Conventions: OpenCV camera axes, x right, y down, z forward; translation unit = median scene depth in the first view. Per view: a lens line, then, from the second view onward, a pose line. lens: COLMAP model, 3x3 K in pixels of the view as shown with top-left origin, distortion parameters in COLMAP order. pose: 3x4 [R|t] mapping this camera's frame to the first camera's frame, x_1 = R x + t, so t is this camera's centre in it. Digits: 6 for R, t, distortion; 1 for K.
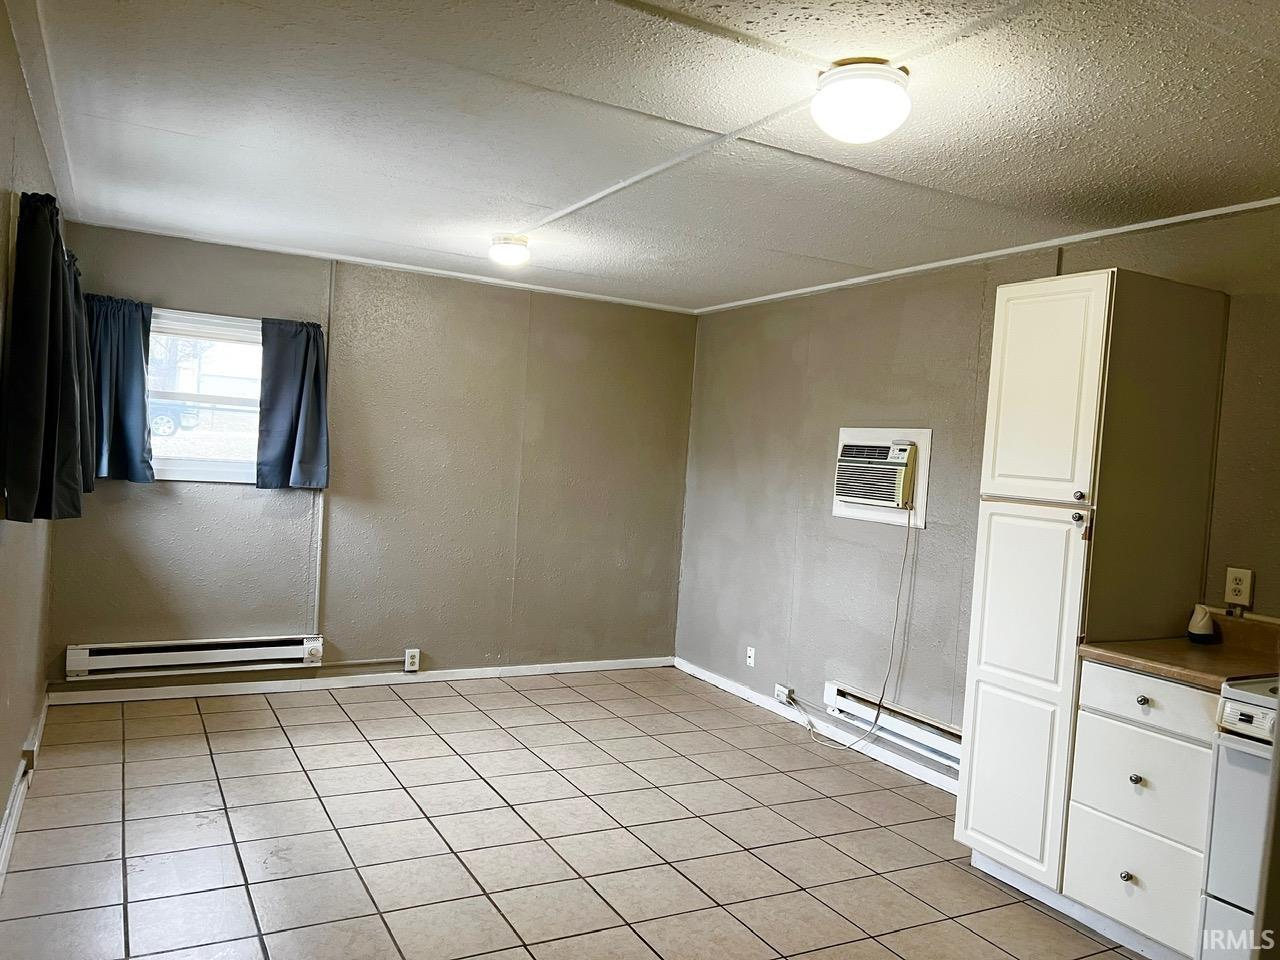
lens RADIAL K [[952.7, 0, 640.0], [0, 952.7, 480.0], [0, 0, 1]] dist [0.005494, 0.002111]
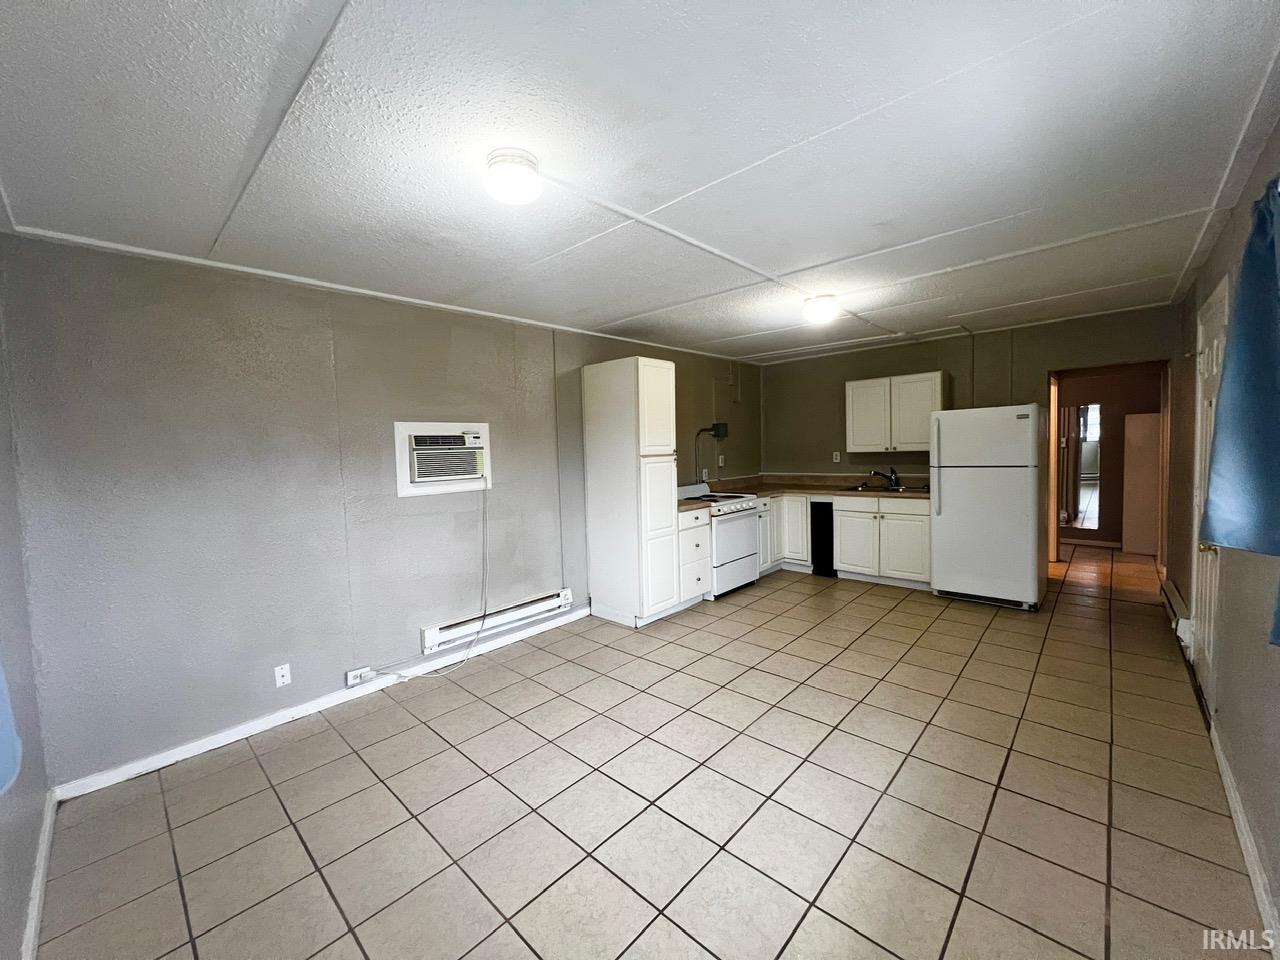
lens RADIAL K [[510.6, 0, 636.1], [0, 510.6, 474.7], [0, 0, 1]] dist [-0.000351, -0.000224]
pose [[-0.320542, -0.108379, 0.941014, -0.617665], [0.039187, 0.991065, 0.127492, -0.075678], [-0.946423, 0.077742, -0.313431, 1.185183]]
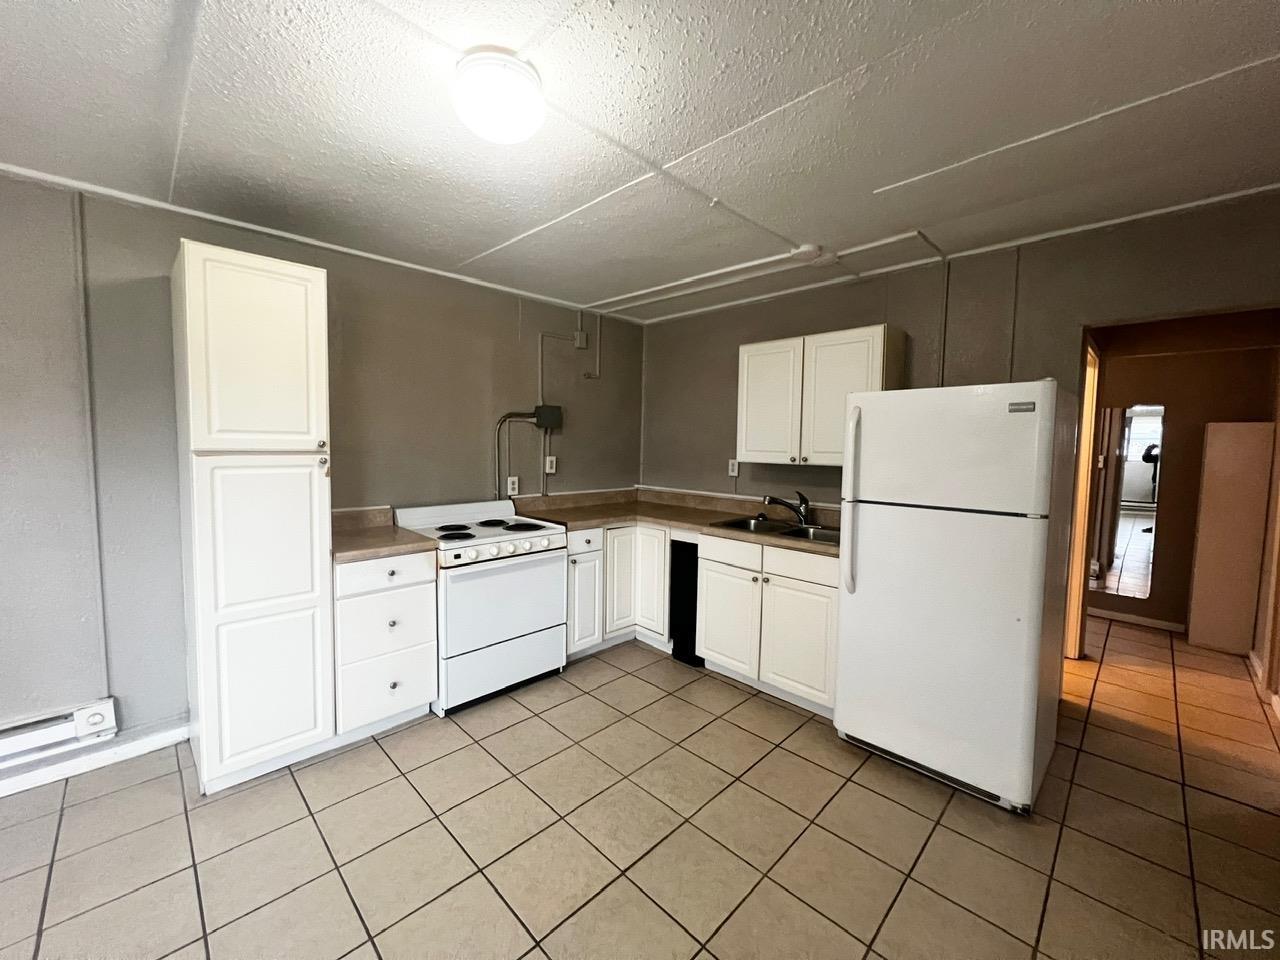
lens RADIAL K [[510.6, 0, 636.1], [0, 510.6, 474.7], [0, 0, 1]] dist [-0.000351, -0.000224]
pose [[-0.282561, -0.134966, 0.949707, -0.252620], [-0.005820, 0.990275, 0.139000, -0.032303], [-0.959232, 0.033748, -0.280599, 0.608013]]
